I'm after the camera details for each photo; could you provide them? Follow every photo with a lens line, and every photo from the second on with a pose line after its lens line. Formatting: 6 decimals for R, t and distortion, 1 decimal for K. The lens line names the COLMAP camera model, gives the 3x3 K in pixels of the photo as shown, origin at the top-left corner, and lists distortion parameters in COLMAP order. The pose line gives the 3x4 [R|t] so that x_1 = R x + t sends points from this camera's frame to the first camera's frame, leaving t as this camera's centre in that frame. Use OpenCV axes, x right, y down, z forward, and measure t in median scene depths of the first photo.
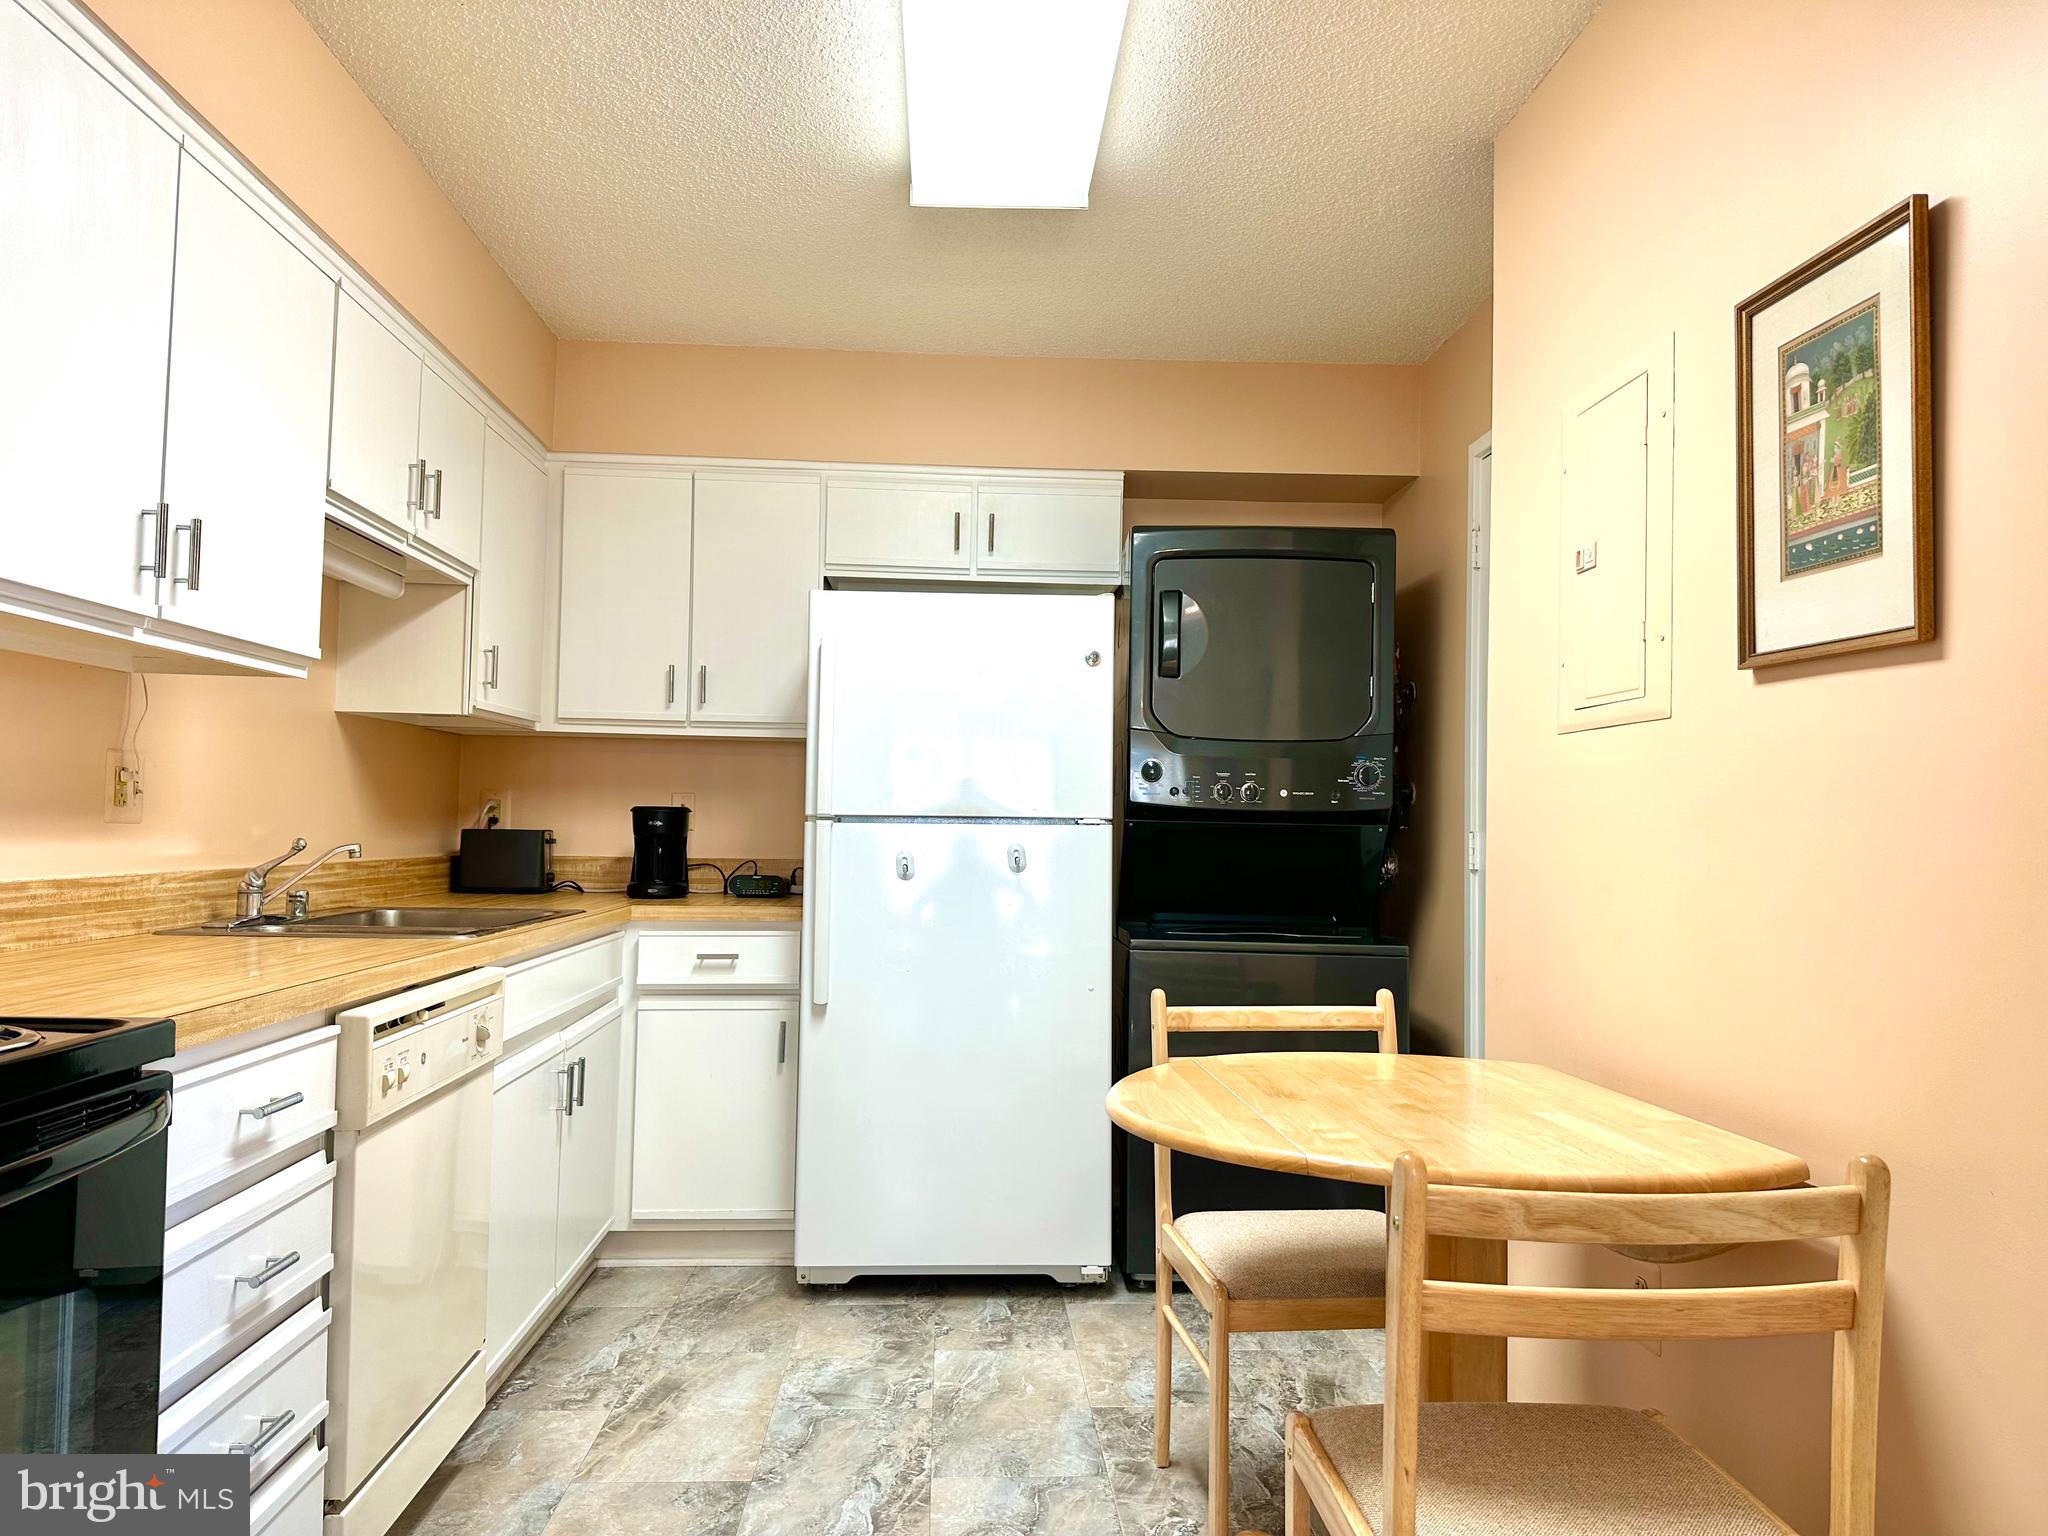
lens RADIAL K [[1447.2, 0, 1029.7], [0, 1447.2, 768.9], [0, 0, 1]] dist [0.122635, -0.219701]
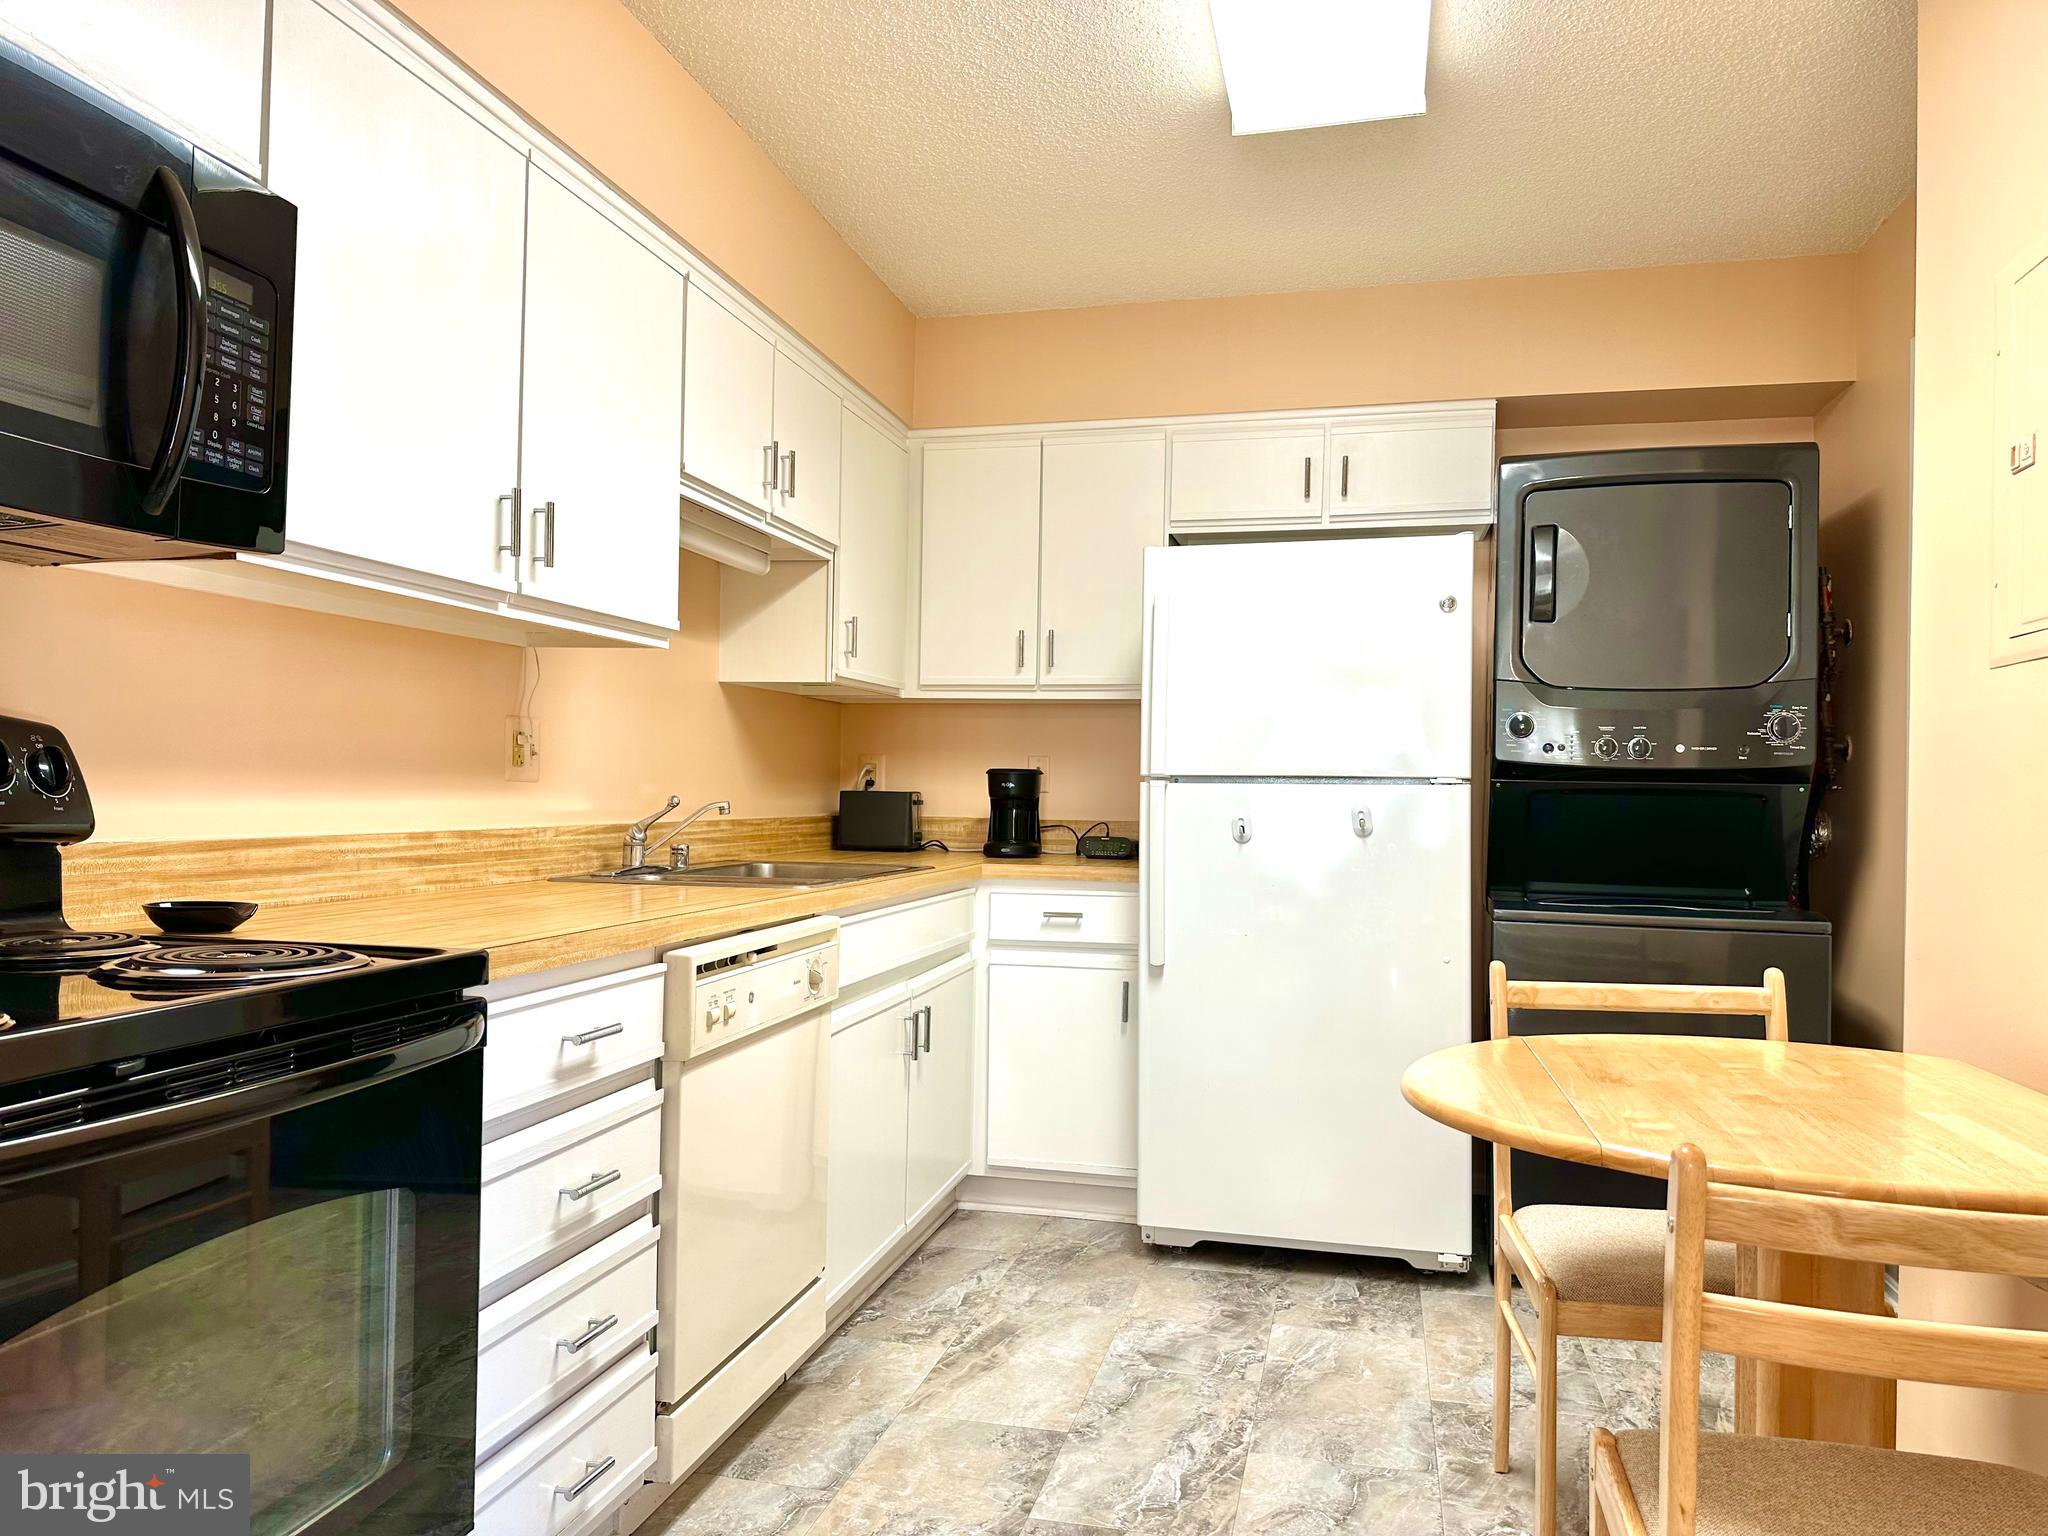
lens RADIAL K [[1447.2, 0, 1029.7], [0, 1447.2, 768.9], [0, 0, 1]] dist [0.122635, -0.219701]
pose [[0.959062, -0.006729, -0.283118, 0.060305], [0.012482, 0.999751, 0.018521, 0.009463], [0.282922, -0.021297, 0.958906, 0.031698]]
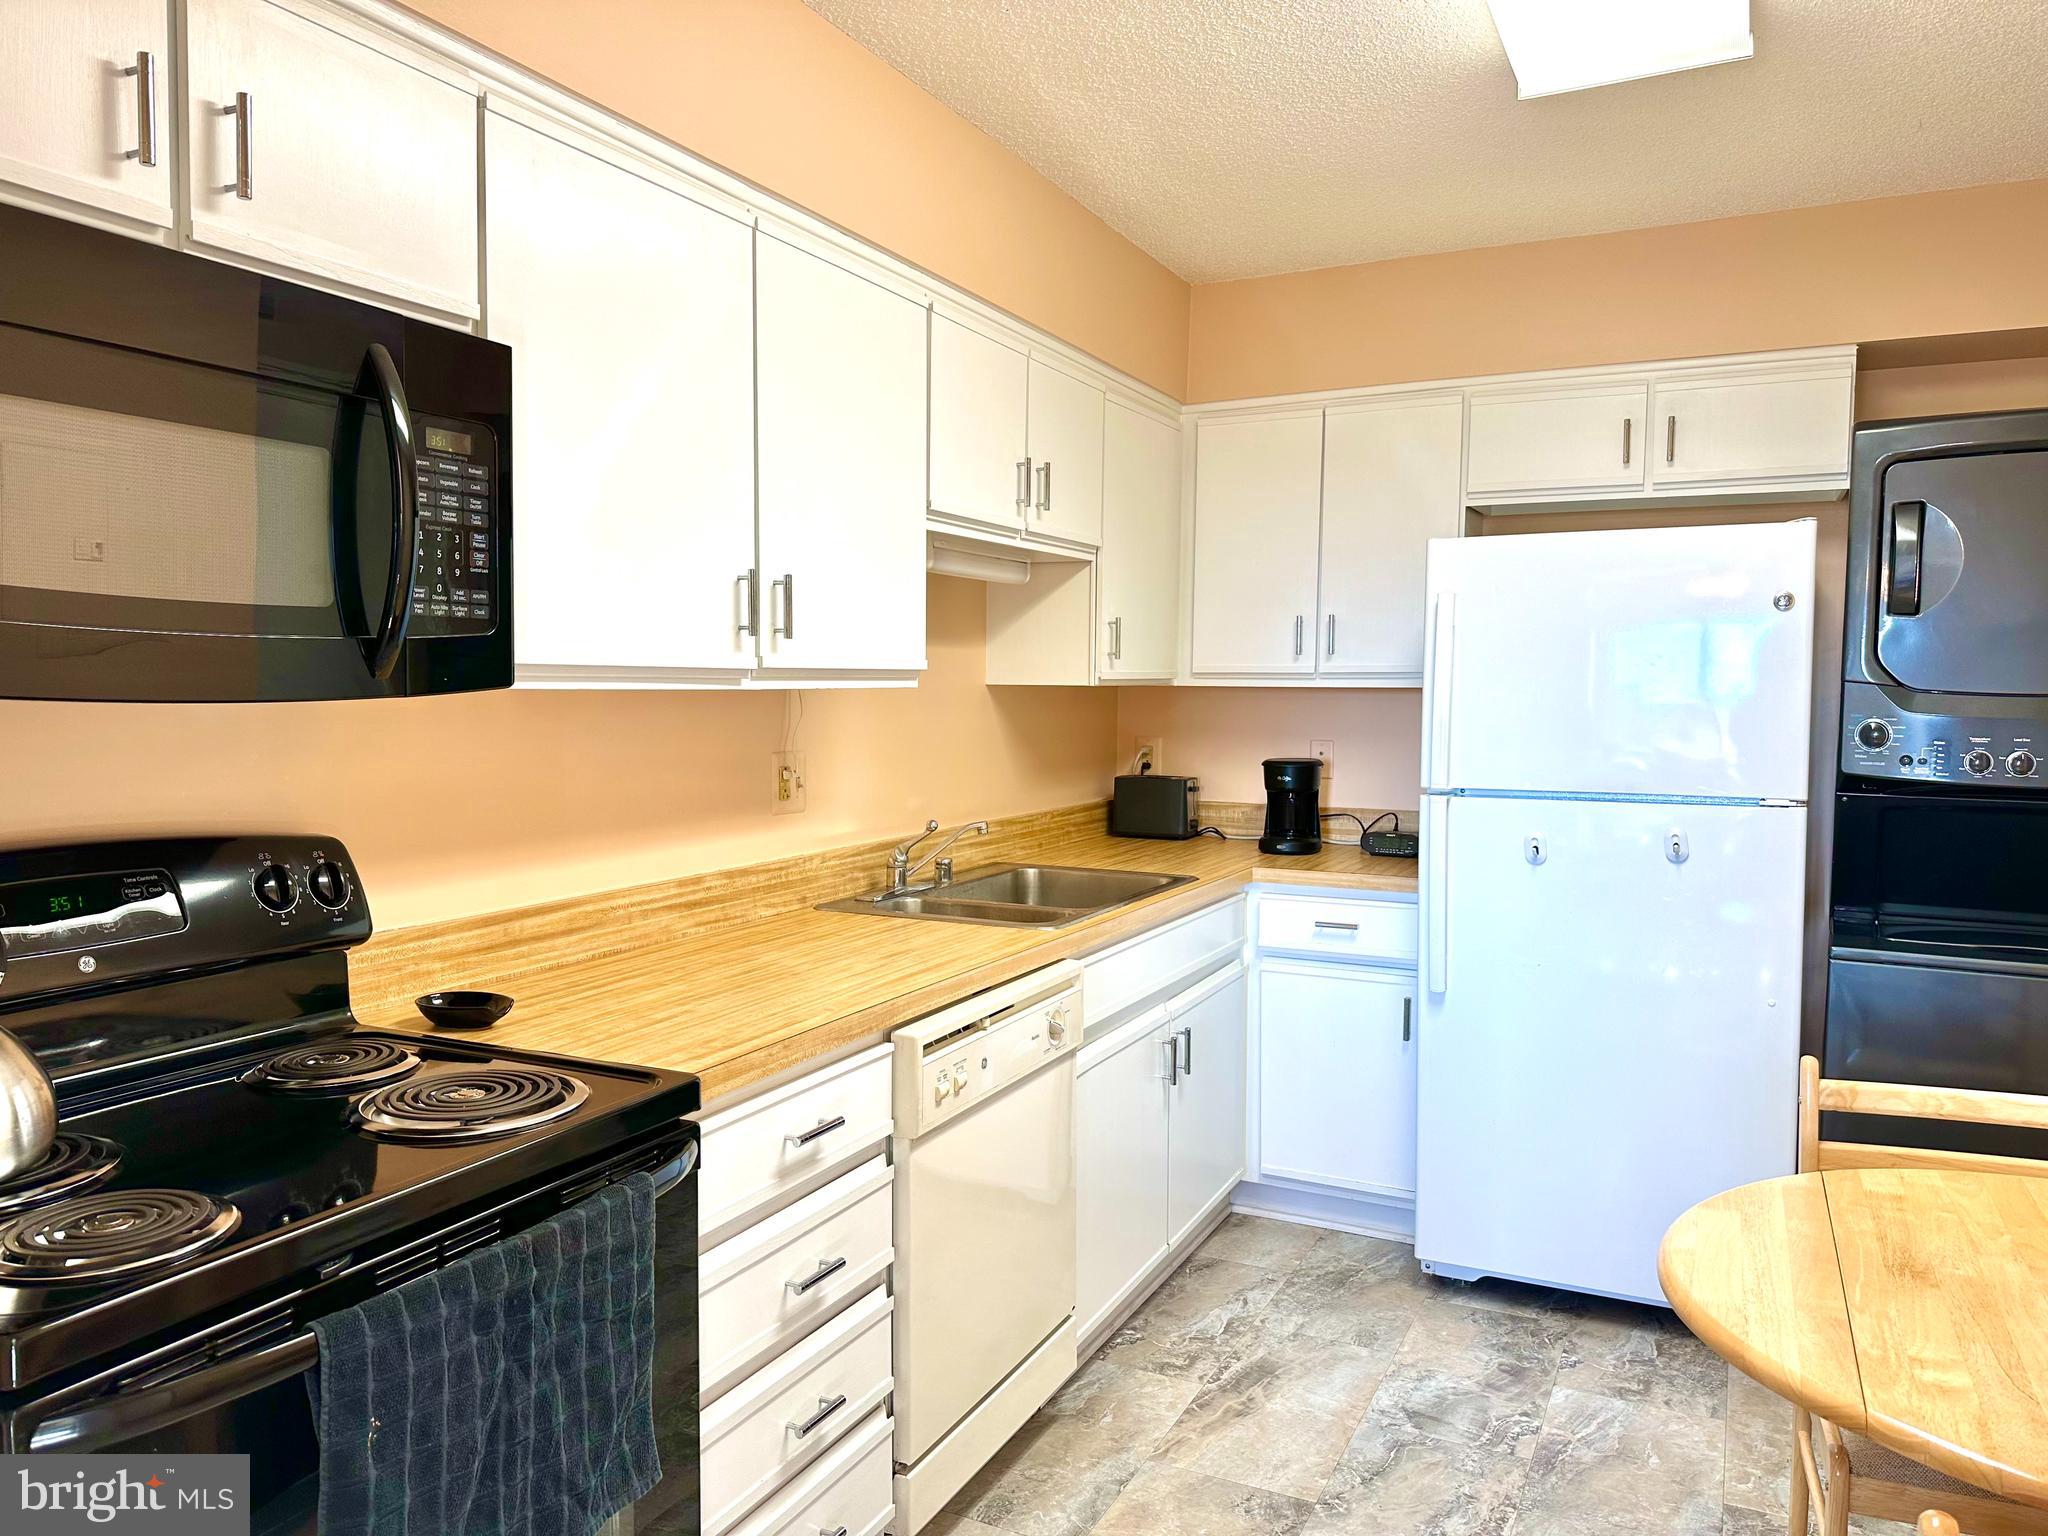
lens RADIAL K [[1447.2, 0, 1029.7], [0, 1447.2, 768.9], [0, 0, 1]] dist [0.122635, -0.219701]
pose [[0.870129, 0.019214, -0.492449, 0.097971], [0.029796, 0.995361, 0.091485, -0.082129], [0.491922, -0.094277, 0.865520, 0.083584]]
